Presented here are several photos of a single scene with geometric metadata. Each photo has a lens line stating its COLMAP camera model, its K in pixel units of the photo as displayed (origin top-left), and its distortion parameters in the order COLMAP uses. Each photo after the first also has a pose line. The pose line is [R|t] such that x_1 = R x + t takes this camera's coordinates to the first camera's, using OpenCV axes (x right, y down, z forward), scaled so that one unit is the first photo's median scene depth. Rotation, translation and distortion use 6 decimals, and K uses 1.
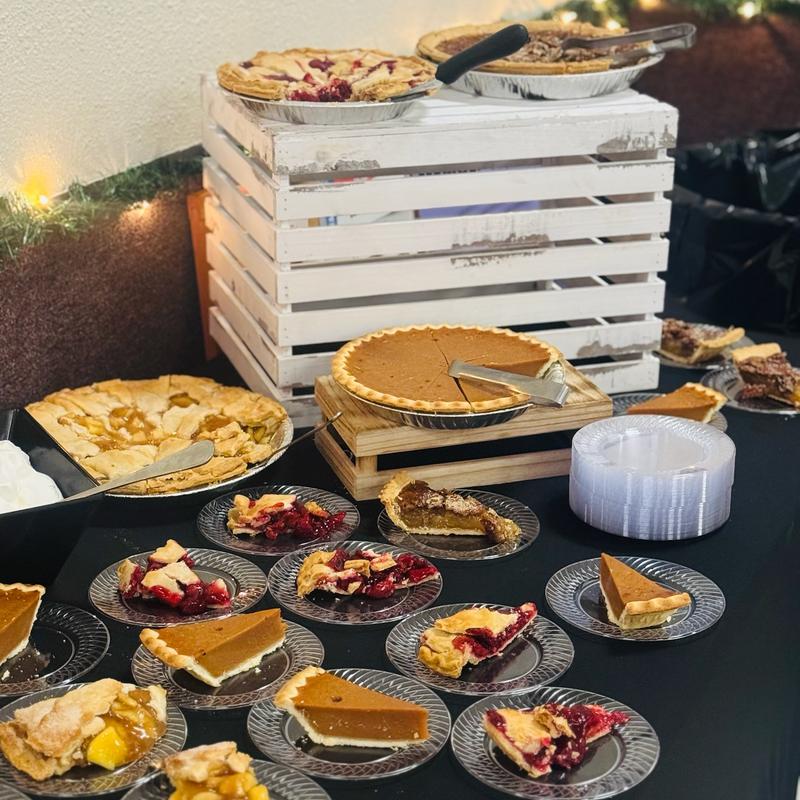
lens RADIAL K [[1713.8, 0, 399.9], [0, 1713.8, 415.5], [0, 0, 1]] dist [0.144923, -0.036907]
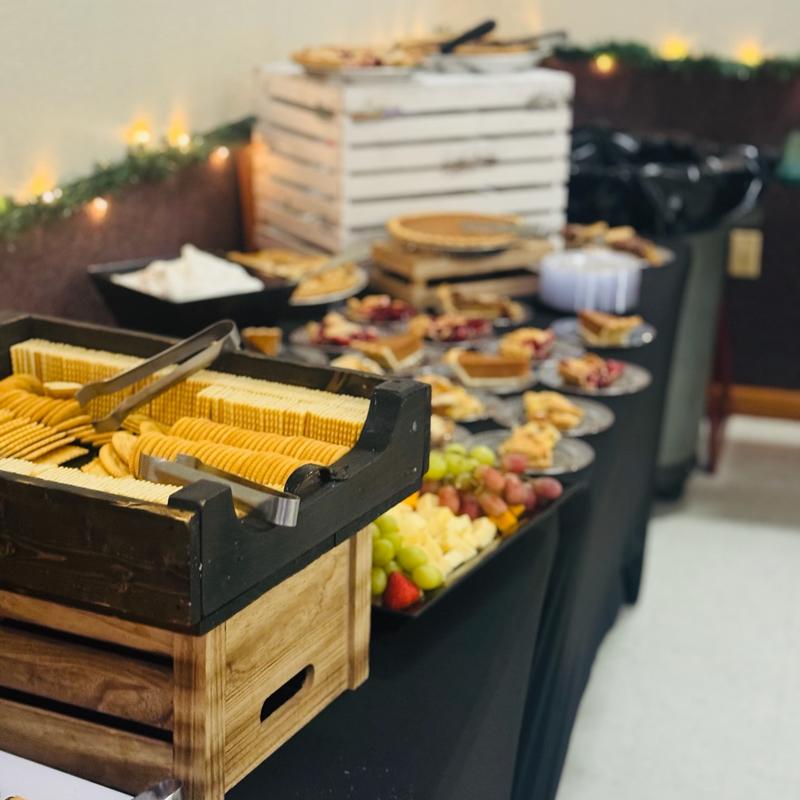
lens RADIAL K [[1713.8, 0, 399.9], [0, 1713.8, 415.5], [0, 0, 1]] dist [0.144923, -0.036907]
pose [[0.978786, -0.052343, 0.198087, -0.343382], [0.066326, 0.995703, -0.064618, 0.239681], [-0.193854, 0.076385, 0.978052, -0.543508]]
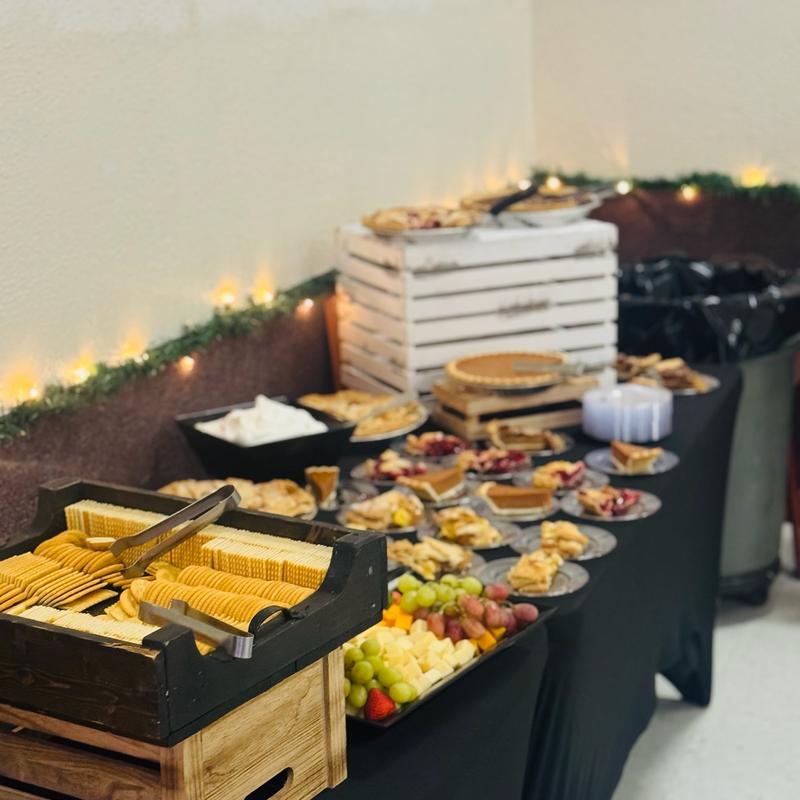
lens RADIAL K [[1713.8, 0, 399.9], [0, 1713.8, 415.5], [0, 0, 1]] dist [0.144923, -0.036907]
pose [[0.993424, -0.066981, 0.092856, -0.248718], [0.078380, 0.989041, -0.125117, 0.230035], [-0.083458, 0.131573, 0.987787, -0.745246]]
